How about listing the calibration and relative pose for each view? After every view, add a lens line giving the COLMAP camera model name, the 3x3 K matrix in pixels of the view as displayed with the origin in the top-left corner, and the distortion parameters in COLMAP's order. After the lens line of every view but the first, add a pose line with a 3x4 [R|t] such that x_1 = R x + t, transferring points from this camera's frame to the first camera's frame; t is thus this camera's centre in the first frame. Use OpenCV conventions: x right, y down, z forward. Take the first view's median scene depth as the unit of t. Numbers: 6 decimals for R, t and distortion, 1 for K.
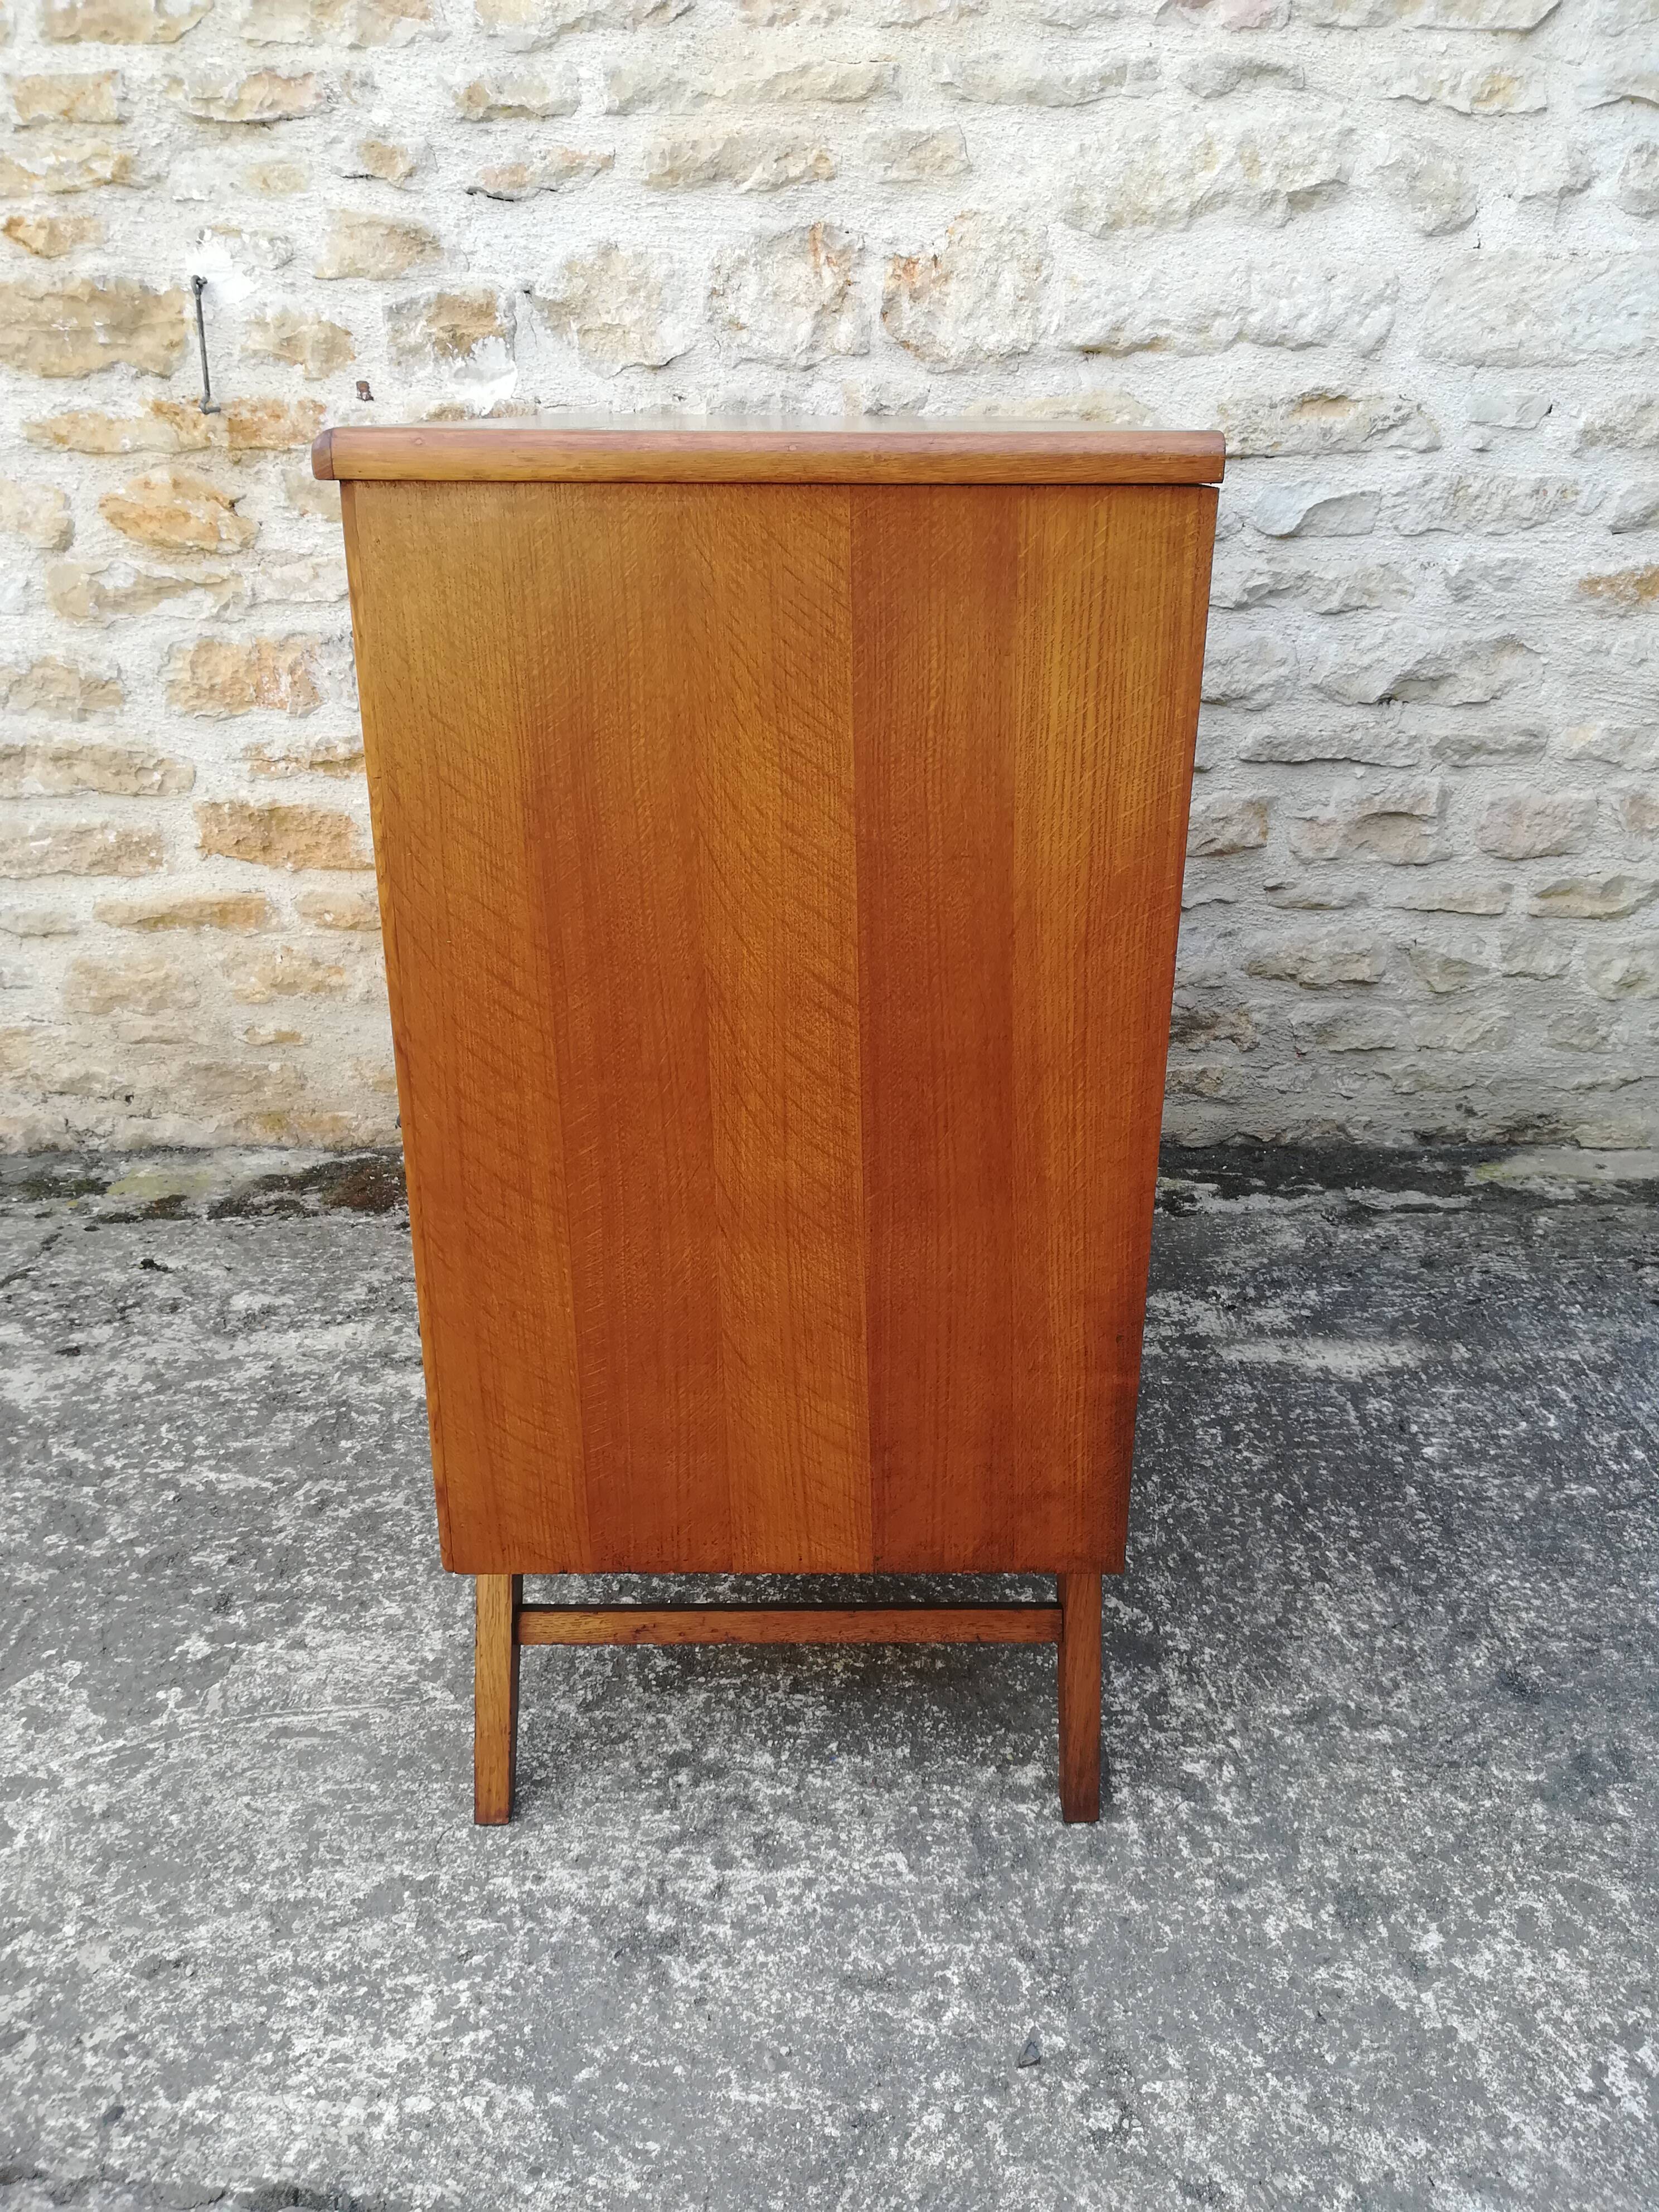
lens RADIAL K [[1742.5, 0, 807.3], [0, 1742.5, 1105.3], [0, 0, 1]] dist [0.047237, -0.071314]
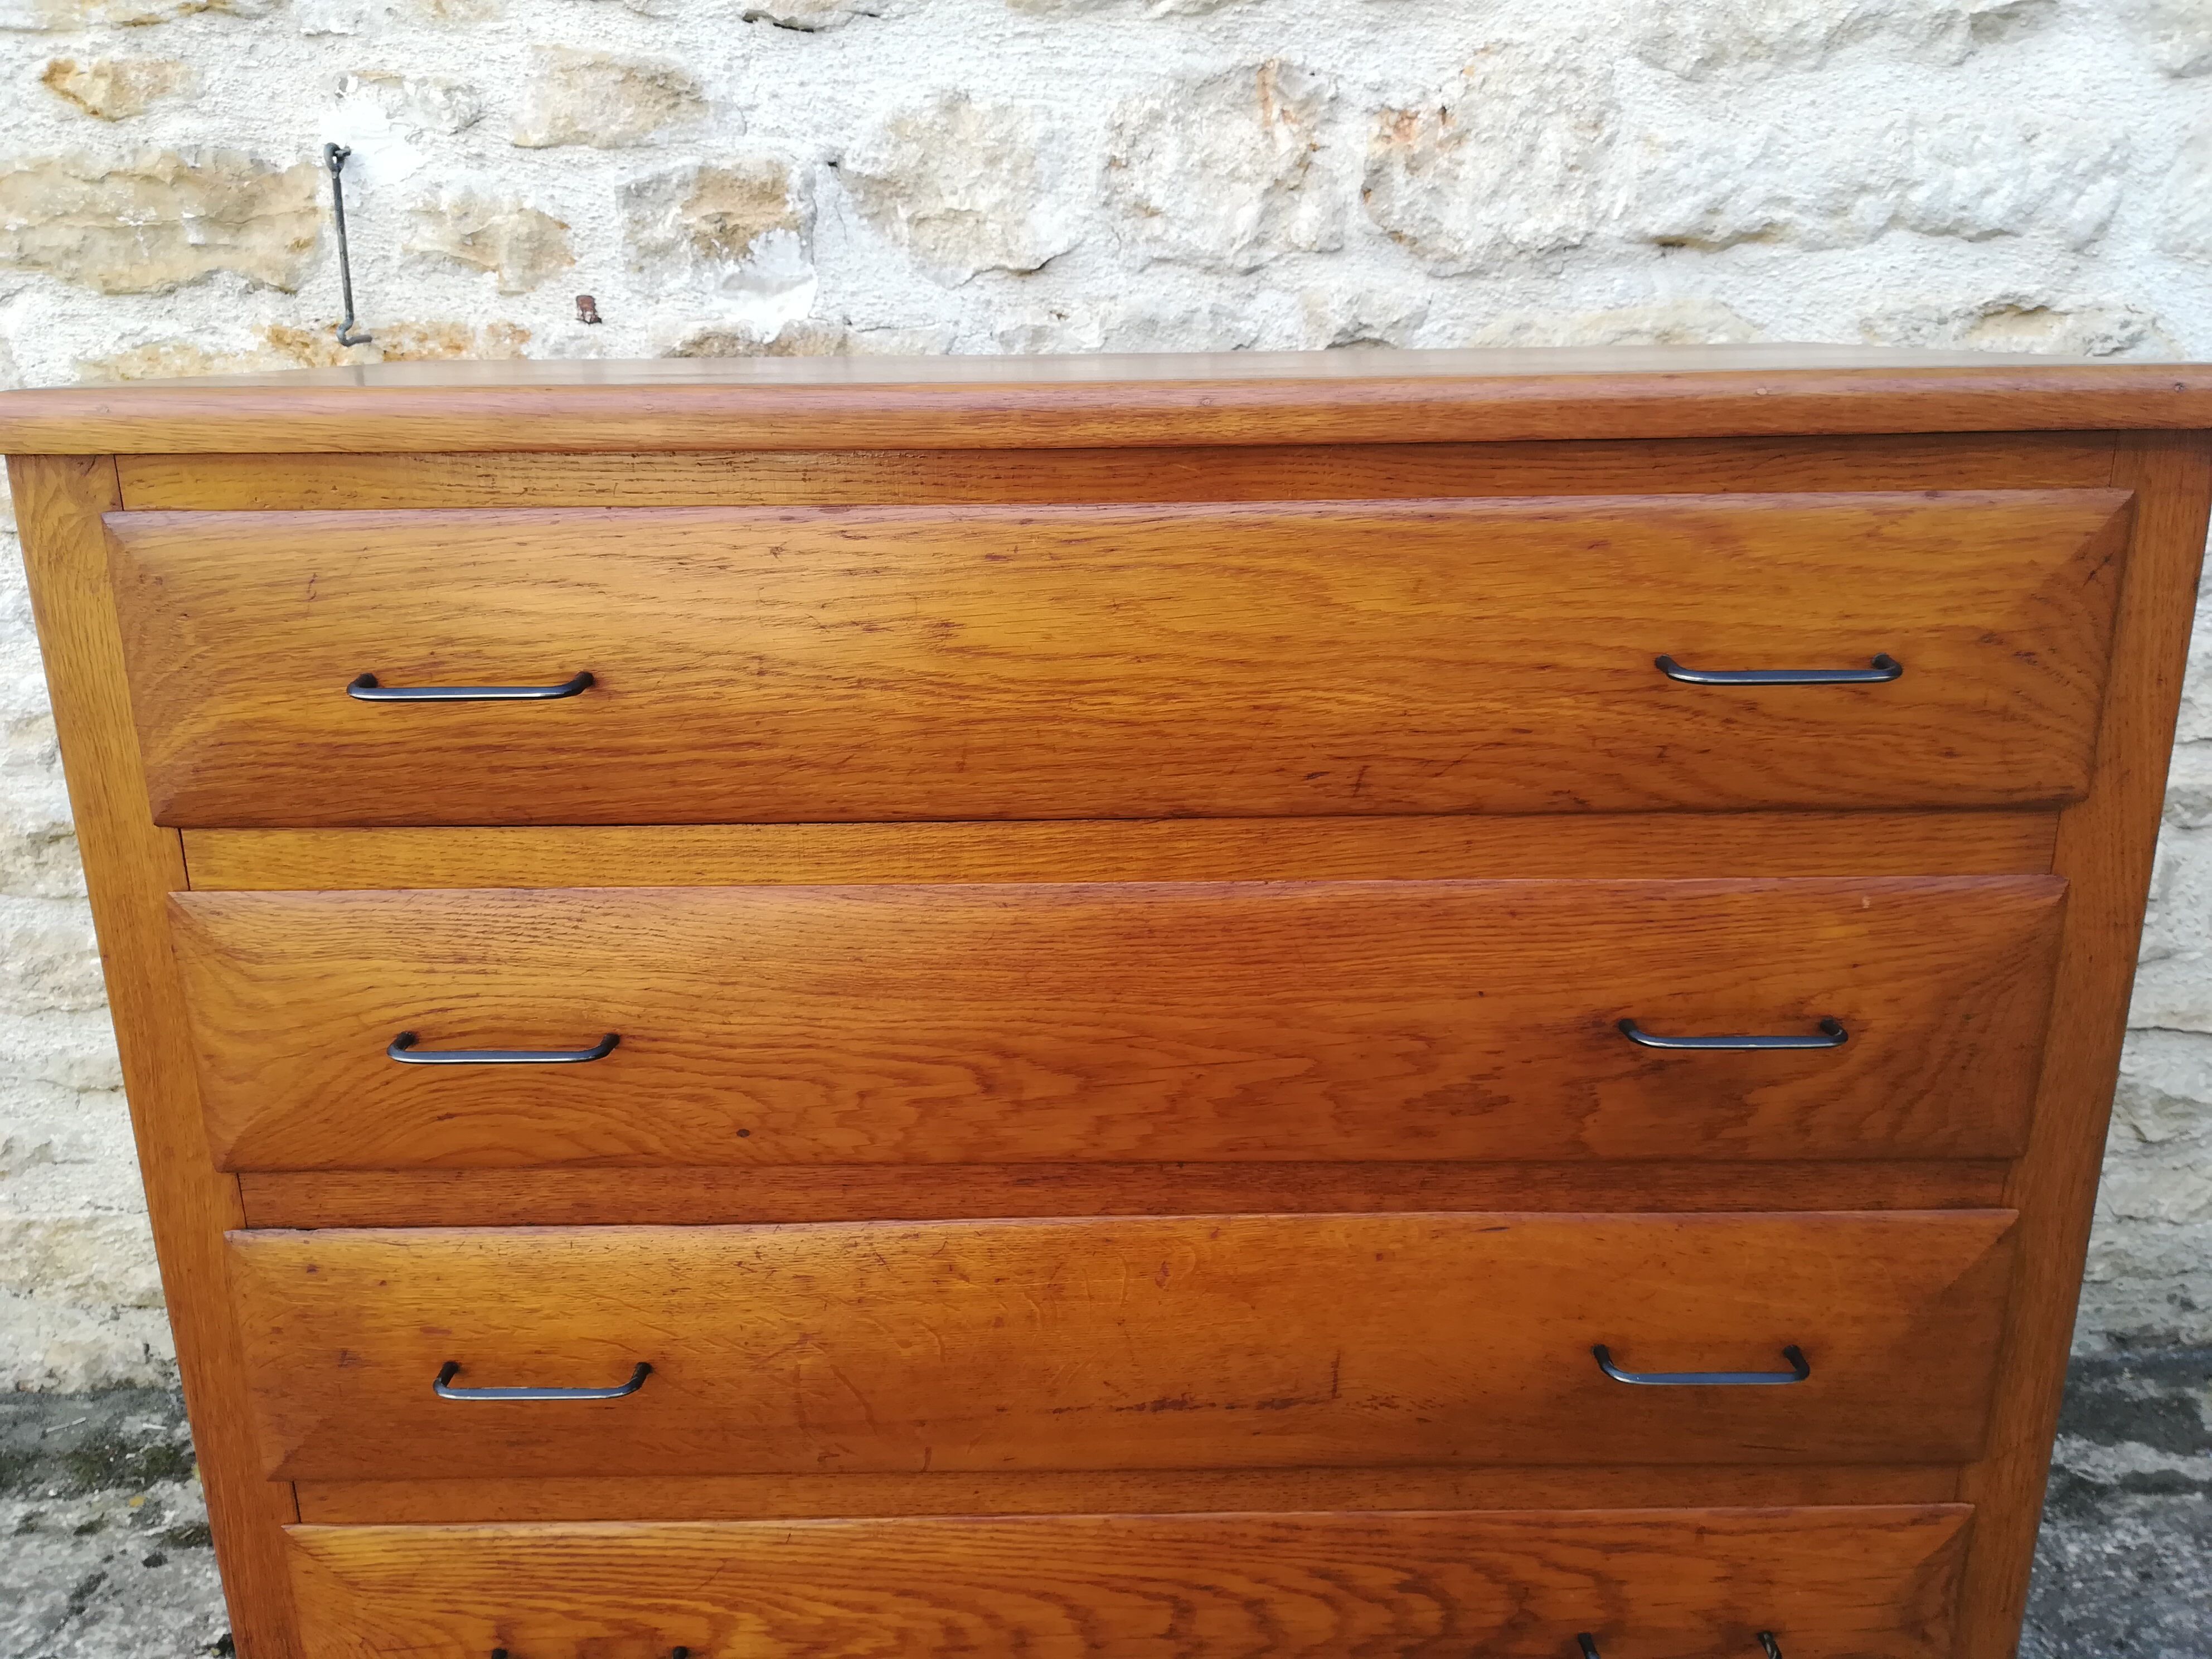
lens RADIAL K [[1745.7, 0, 1106.9], [0, 1745.7, 833.4], [0, 0, 1]] dist [0.040841, -0.062203]
pose [[0.999856, -0.010522, 0.013341, -0.072823], [0.011569, 0.996644, -0.081040, -0.169301], [-0.012444, 0.081183, 0.996622, 0.388301]]
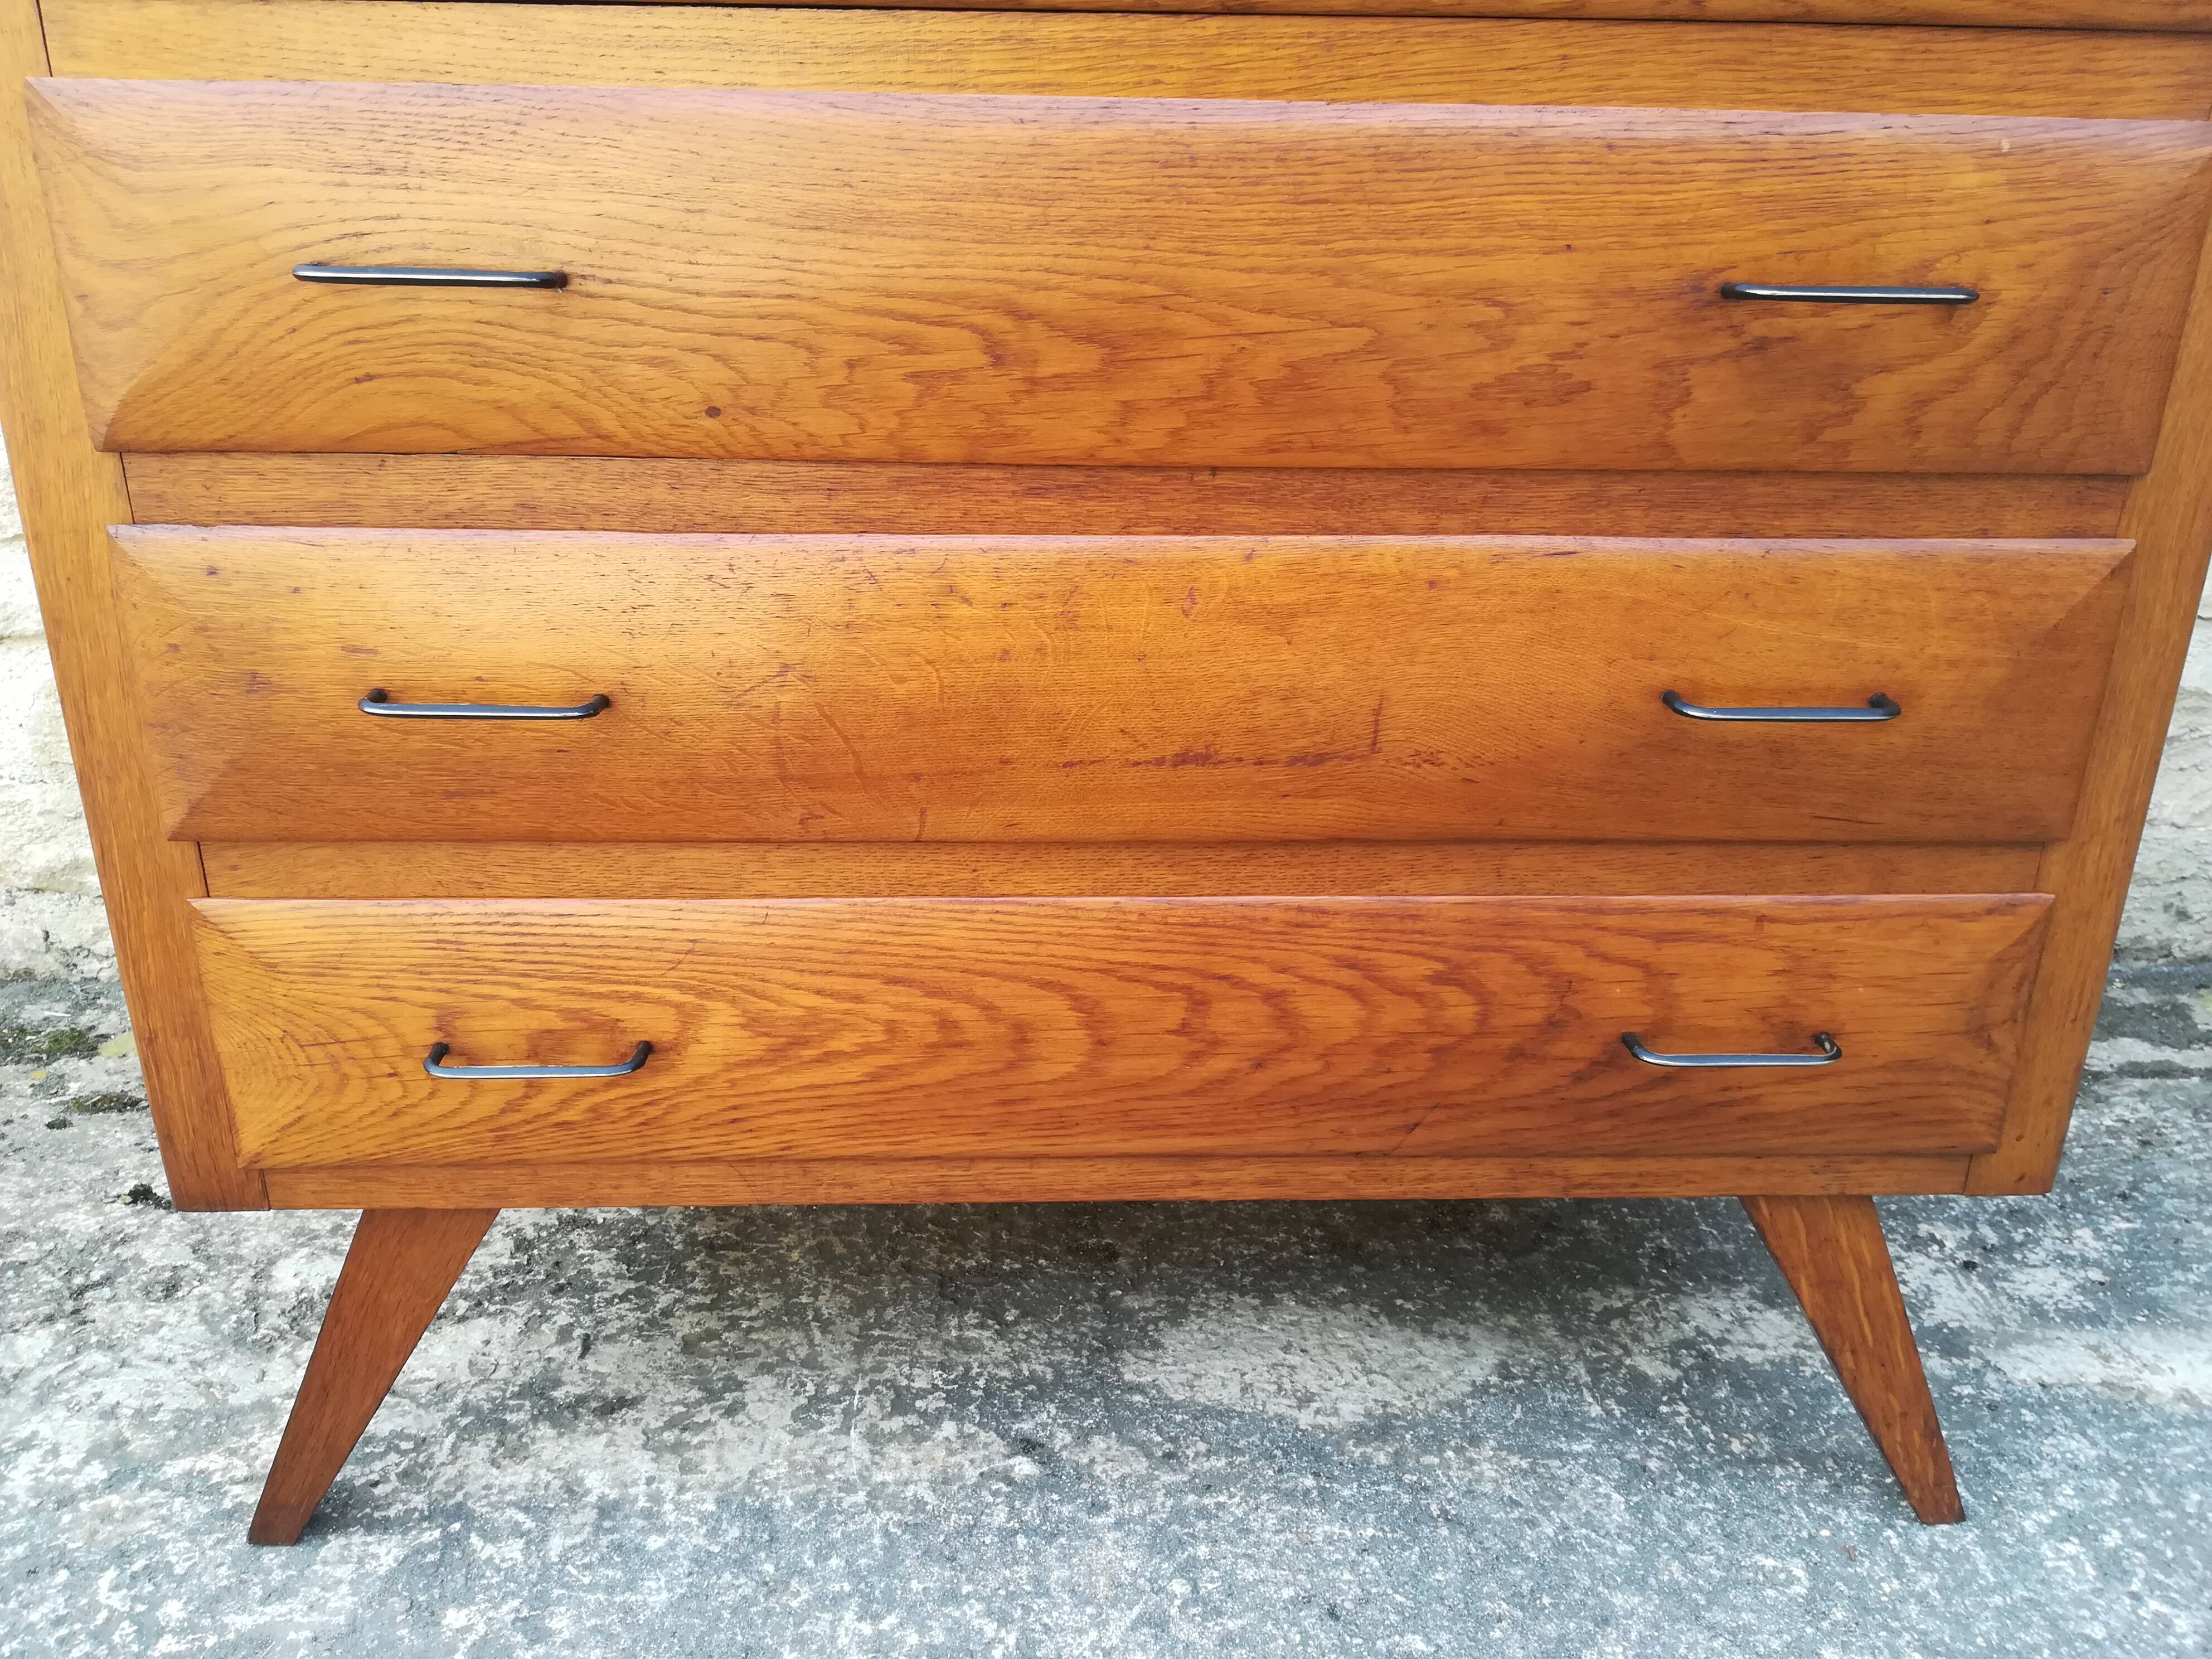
lens RADIAL K [[1742.5, 0, 1109.1], [0, 1742.5, 838.2], [0, 0, 1]] dist [0.047237, -0.071314]
pose [[0.998547, 0.000119, 0.053885, -0.094047], [-0.000483, 0.999977, 0.006748, -0.038617], [-0.053883, -0.006764, 0.998524, 0.448948]]
